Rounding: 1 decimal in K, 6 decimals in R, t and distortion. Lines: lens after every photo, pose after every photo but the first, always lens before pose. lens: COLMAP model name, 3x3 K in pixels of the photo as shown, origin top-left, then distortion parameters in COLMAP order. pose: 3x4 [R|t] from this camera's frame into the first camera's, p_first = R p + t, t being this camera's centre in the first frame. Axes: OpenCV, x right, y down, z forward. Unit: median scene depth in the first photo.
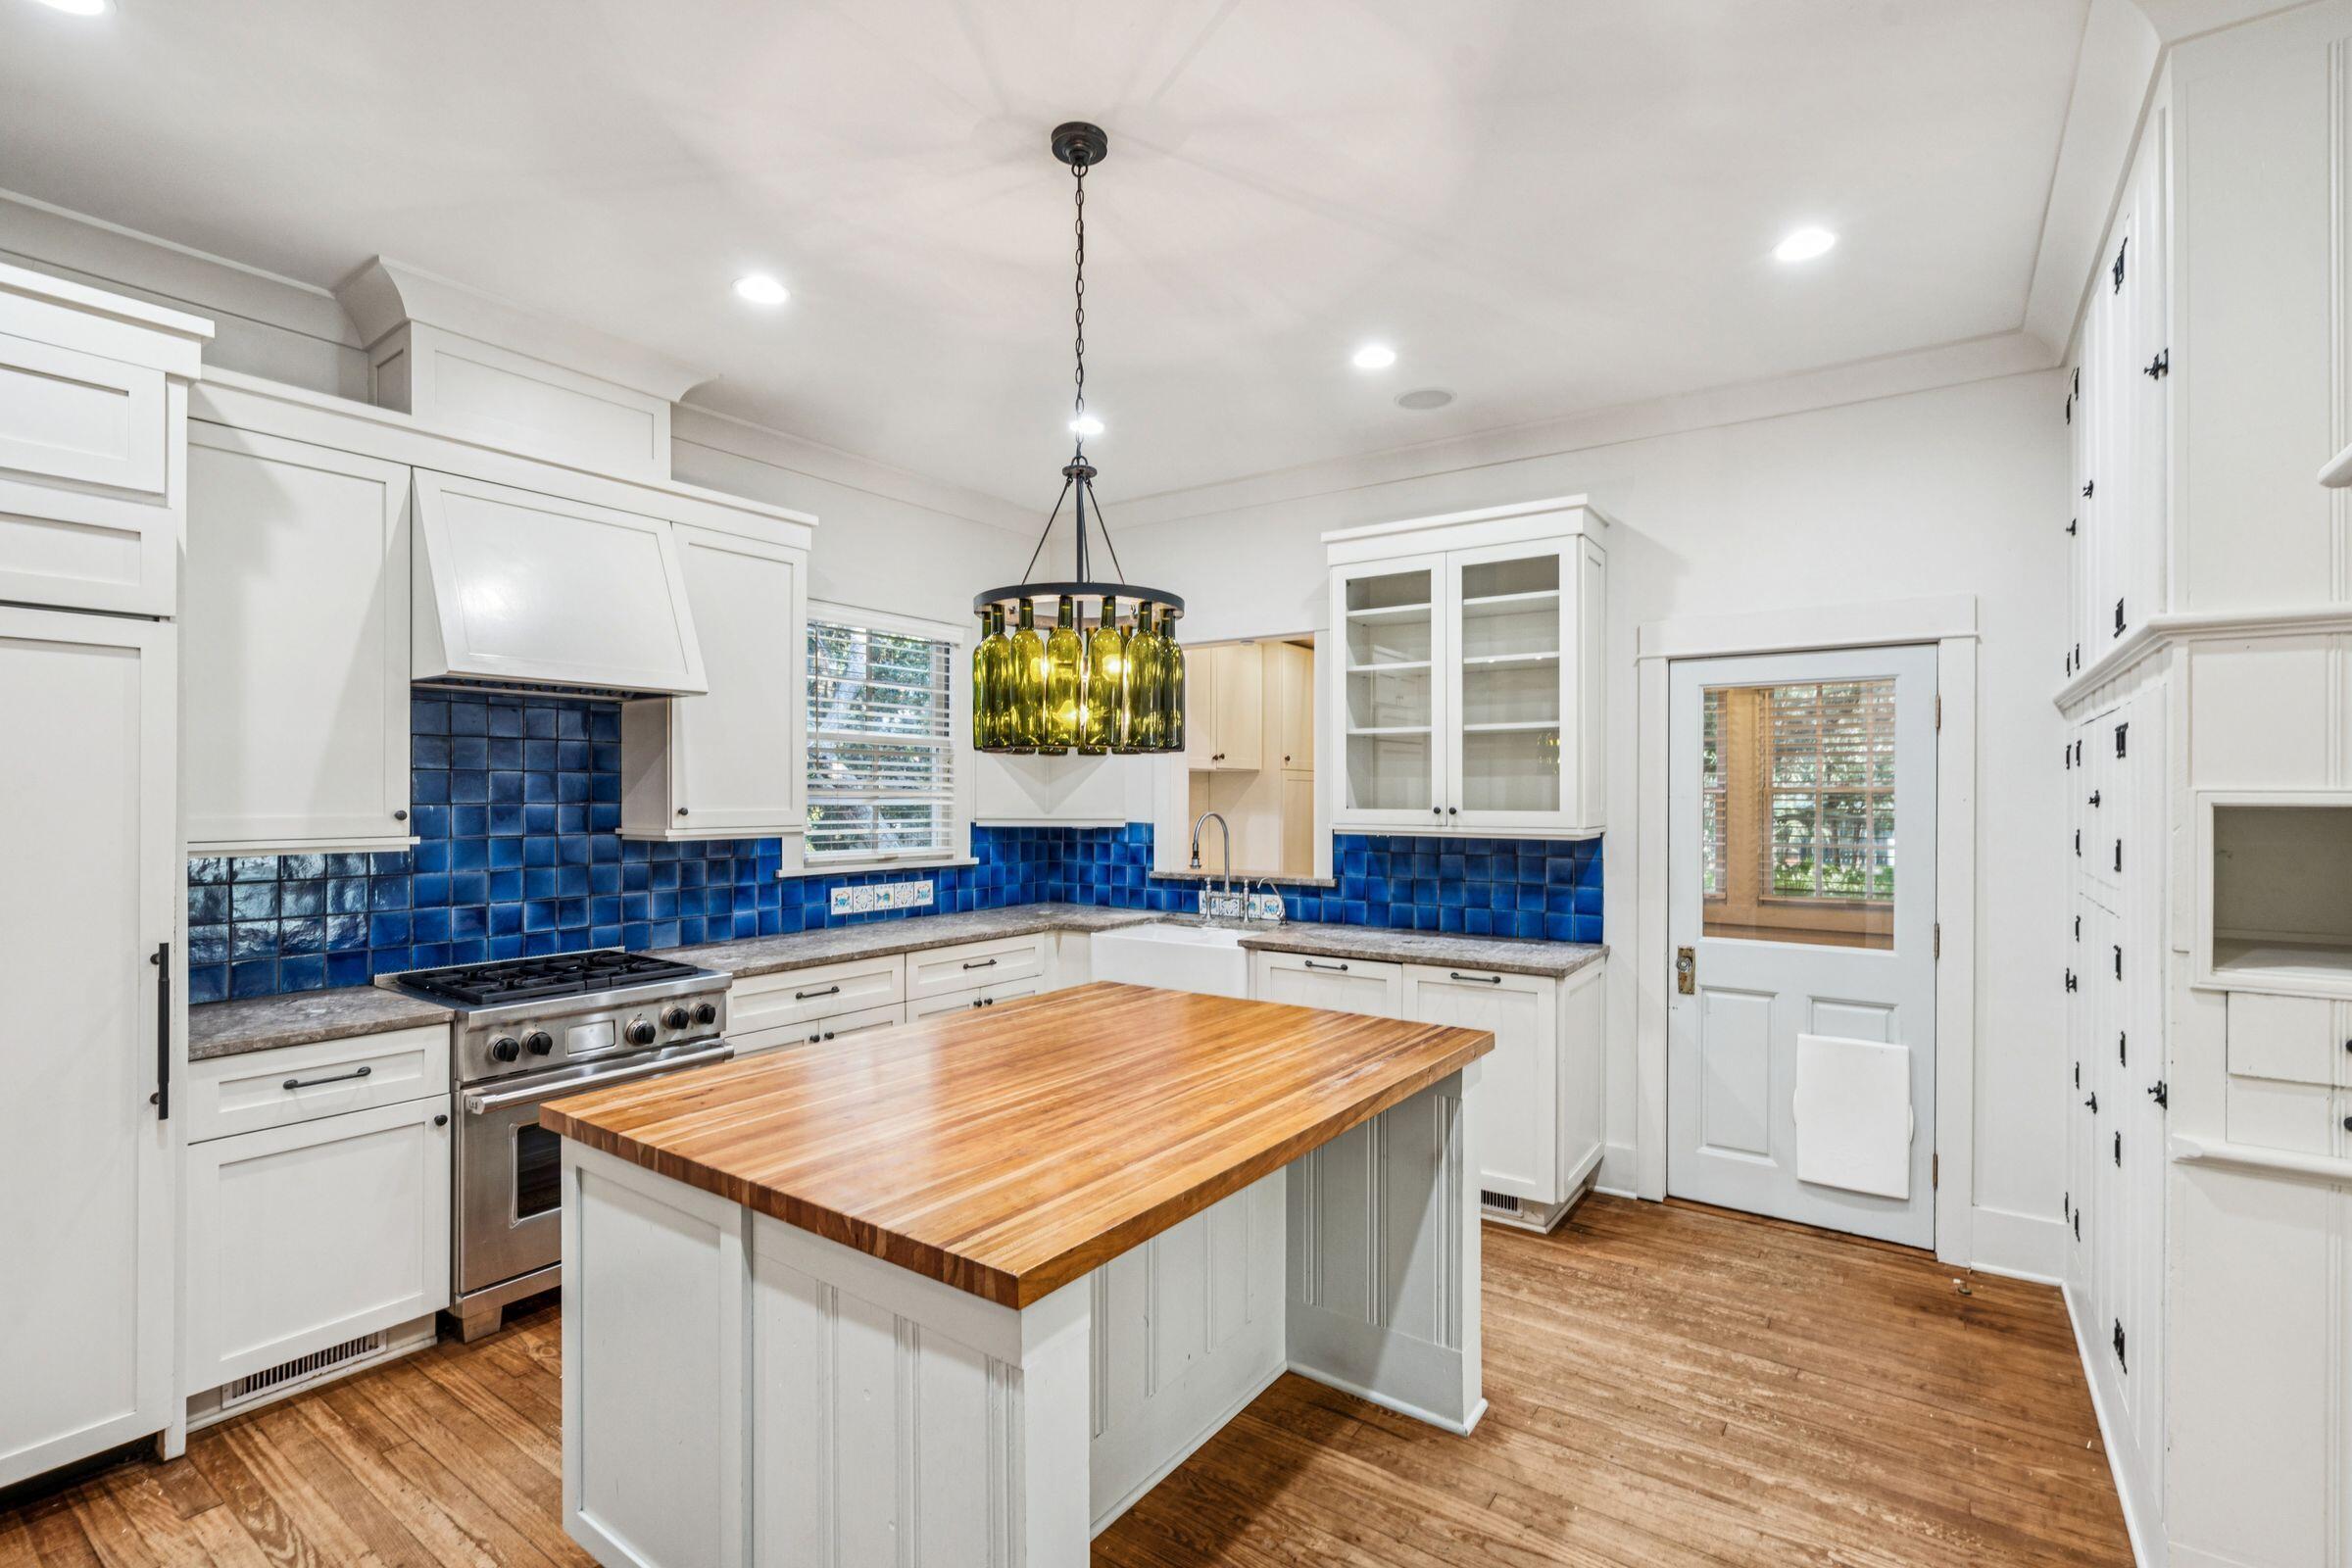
lens RADIAL K [[1060.8, 0, 1170.2], [0, 1060.8, 793.5], [0, 0, 1]] dist [-0.002356, 0.000605]
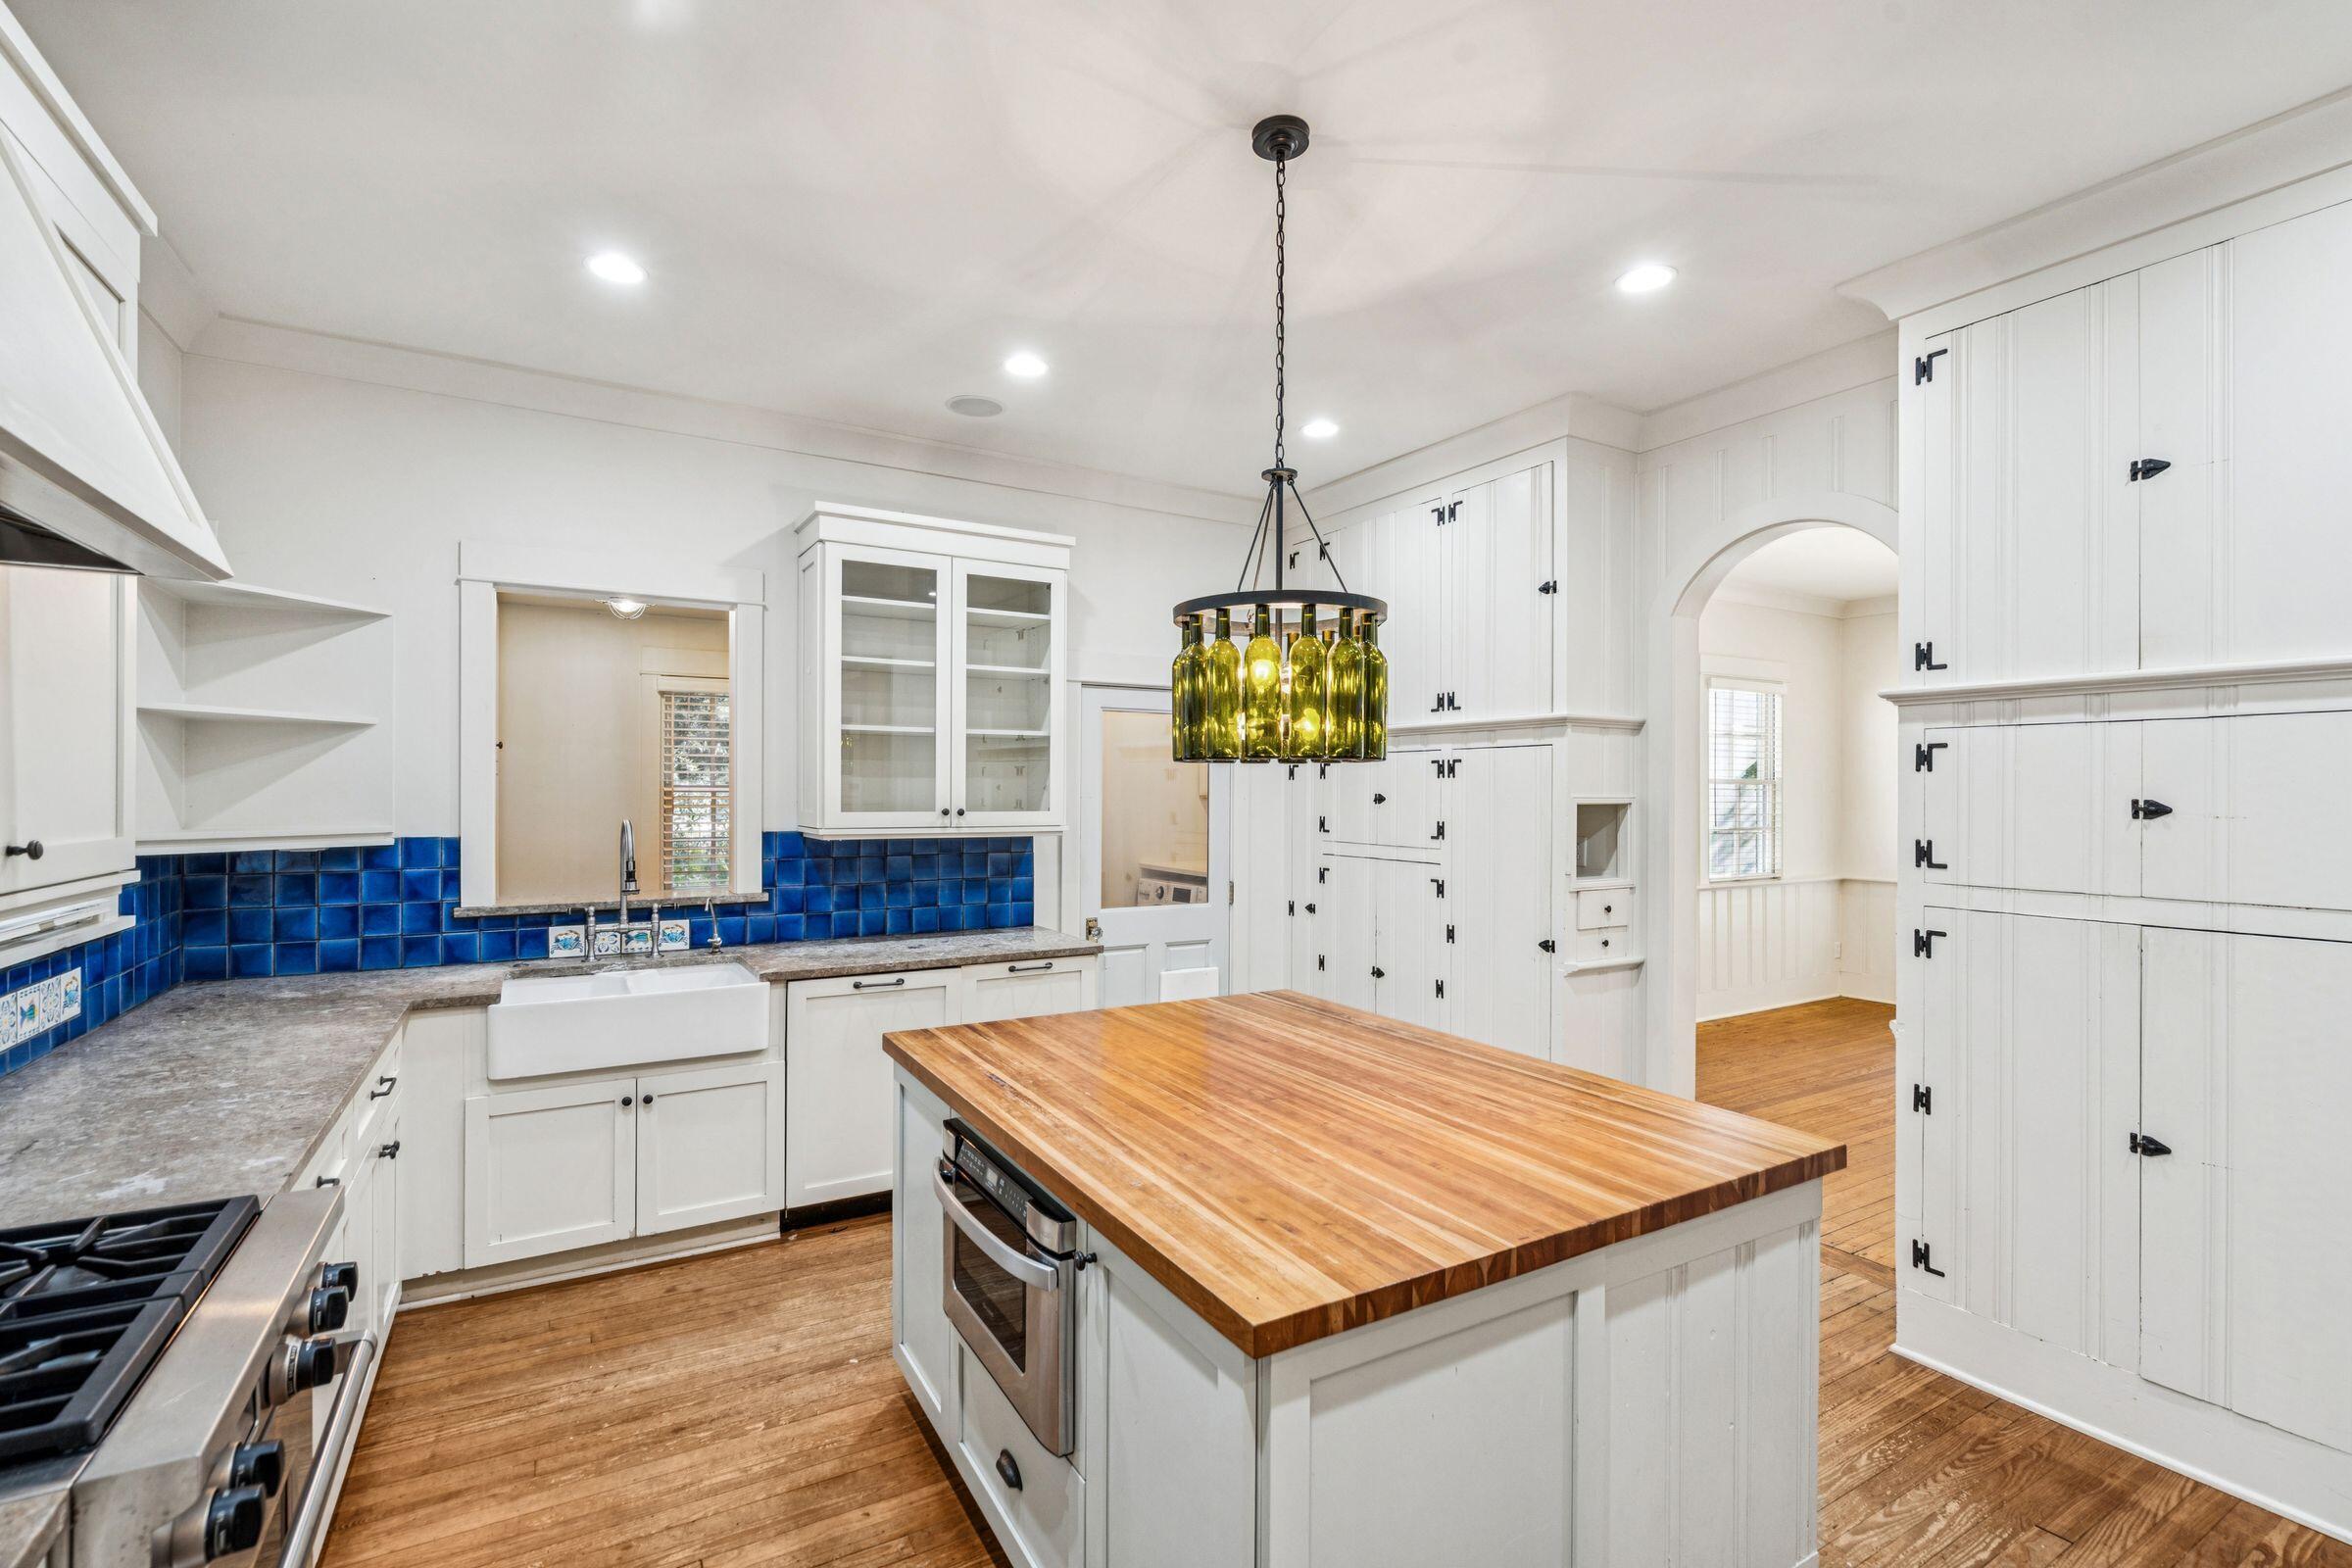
lens RADIAL K [[1060.8, 0, 1170.2], [0, 1060.8, 793.5], [0, 0, 1]] dist [-0.002356, 0.000605]
pose [[0.412879, -0.003307, 0.910780, -0.576616], [-0.005535, 0.999966, 0.006140, -0.008940], [-0.910769, -0.007576, 0.412847, 0.389682]]
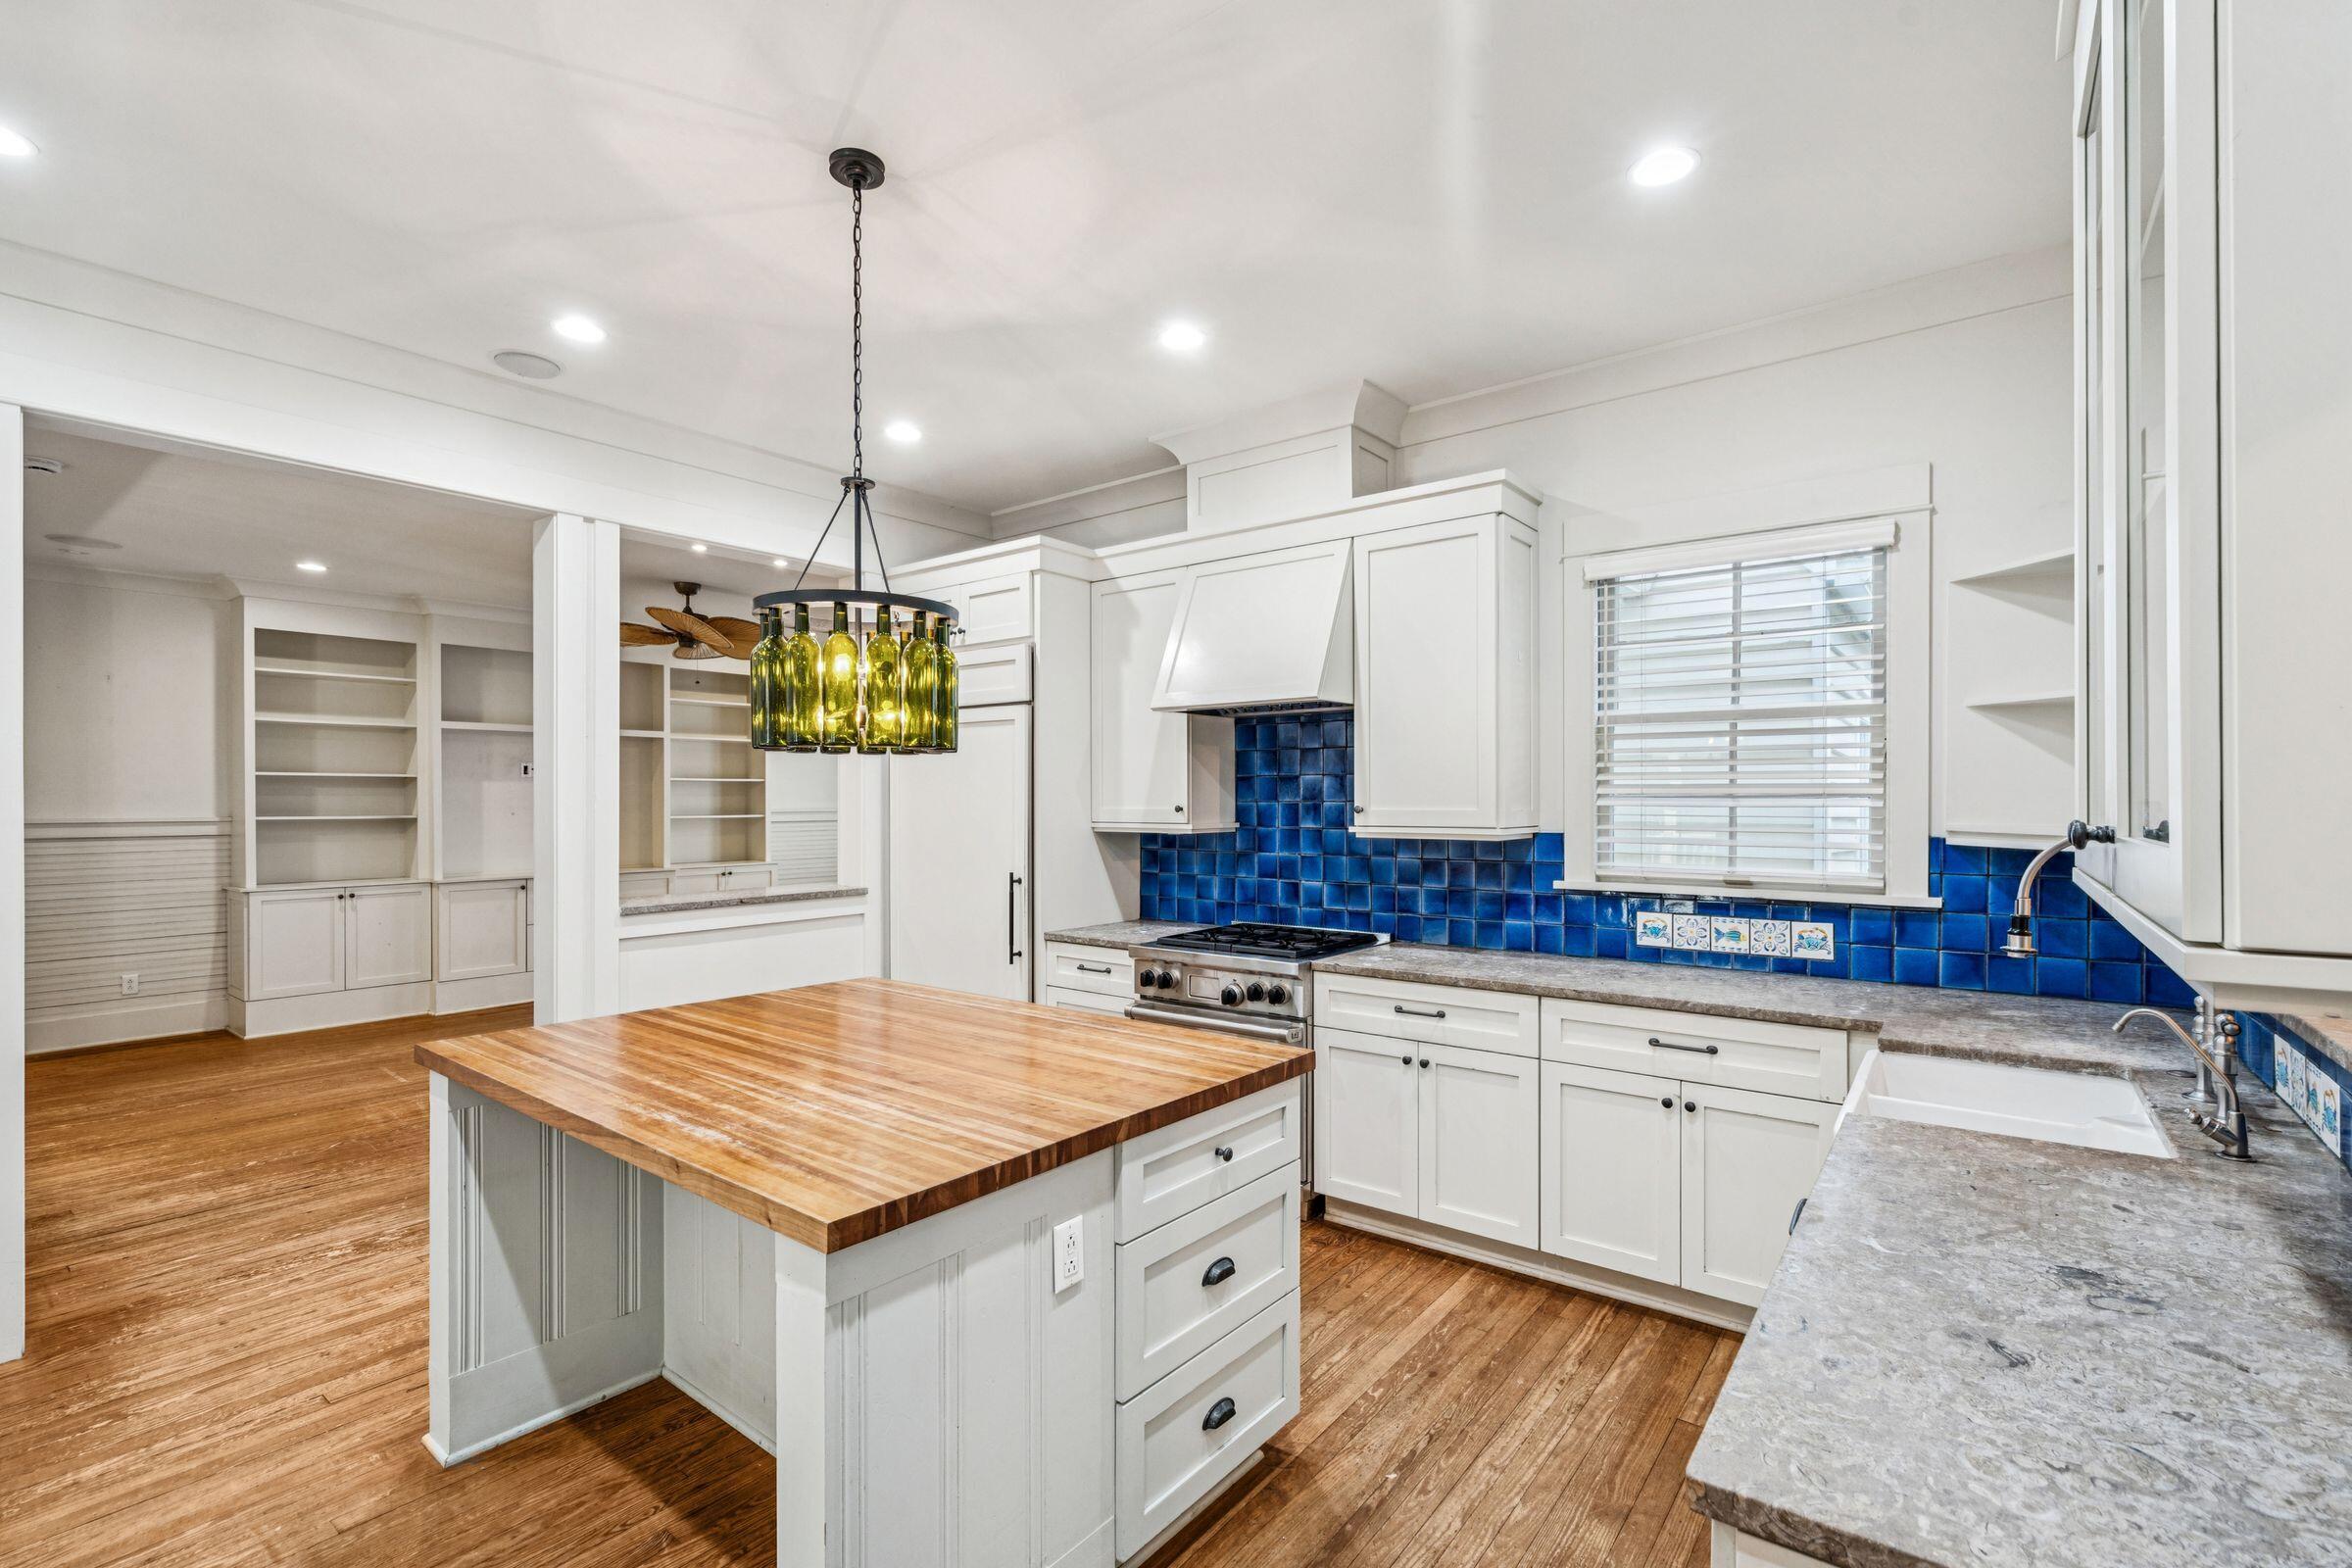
lens RADIAL K [[1060.8, 0, 1170.2], [0, 1060.8, 793.5], [0, 0, 1]] dist [-0.002356, 0.000605]
pose [[-0.037088, -0.003386, -0.999306, 0.537572], [0.004990, 0.999981, -0.003574, 0.003480], [0.999300, -0.005119, -0.037070, 0.762475]]
